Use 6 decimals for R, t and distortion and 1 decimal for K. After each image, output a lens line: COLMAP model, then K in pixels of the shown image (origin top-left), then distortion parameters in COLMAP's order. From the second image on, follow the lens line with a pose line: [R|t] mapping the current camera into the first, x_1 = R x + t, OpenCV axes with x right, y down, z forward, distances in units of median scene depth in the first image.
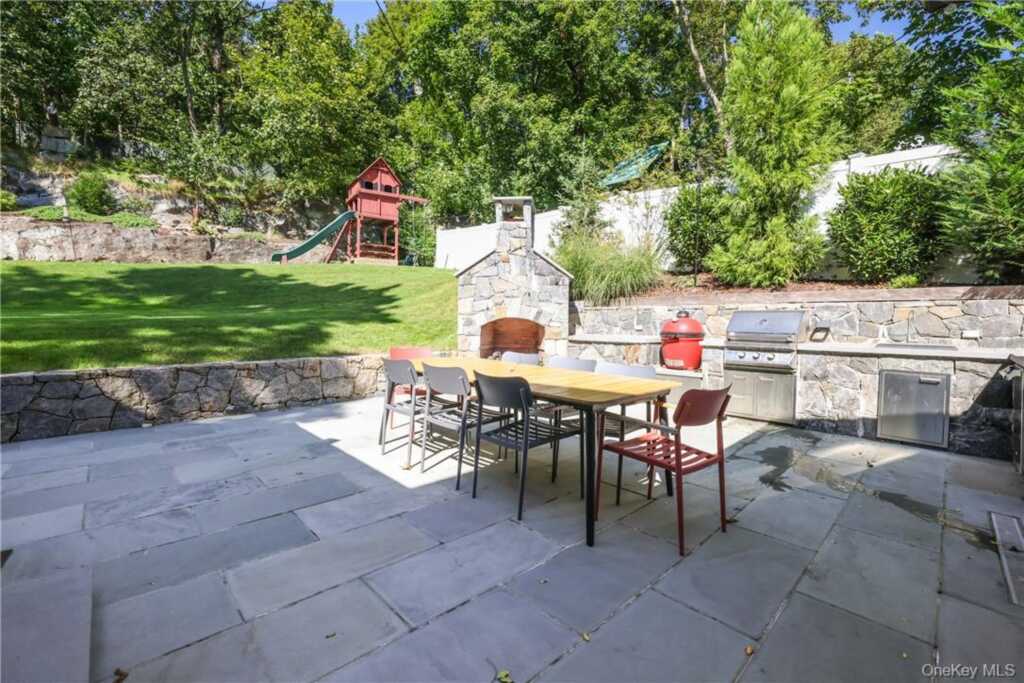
lens RADIAL K [[440.1, 0, 511.6], [0, 440.1, 340.0], [0, 0, 1]] dist [-0.025004, 0.000026]
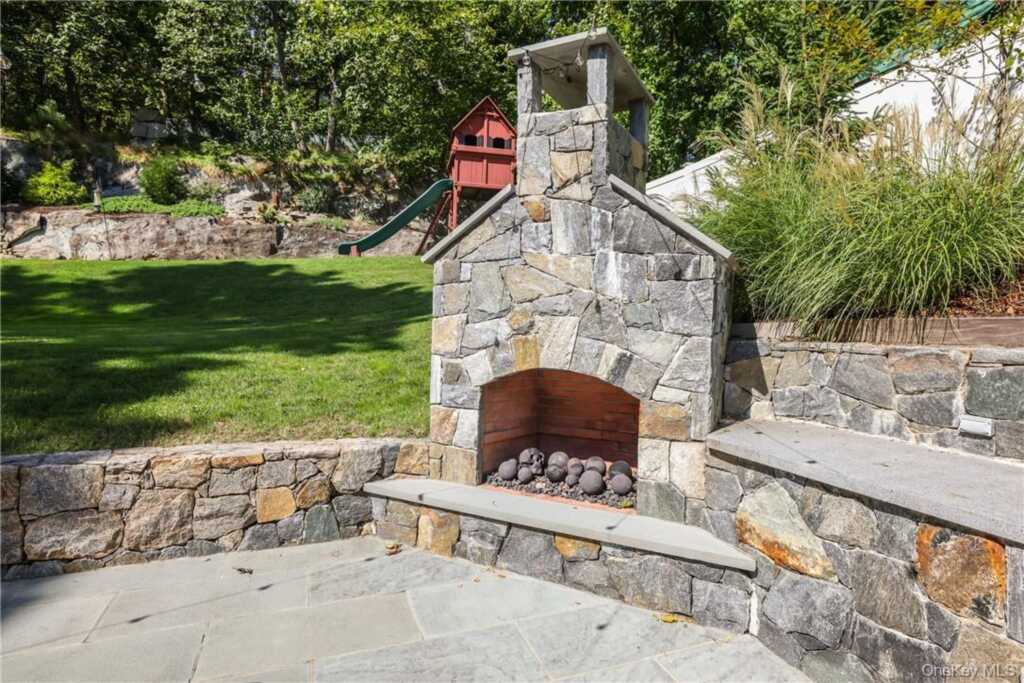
lens RADIAL K [[549.0, 0, 508.0], [0, 549.0, 341.6], [0, 0, 1]] dist [-0.014239, 0.001988]
pose [[0.926606, 0.026521, -0.375098, 0.075710], [-0.034453, 0.999302, -0.014454, -0.035802], [0.374452, 0.026316, 0.926873, 0.302087]]
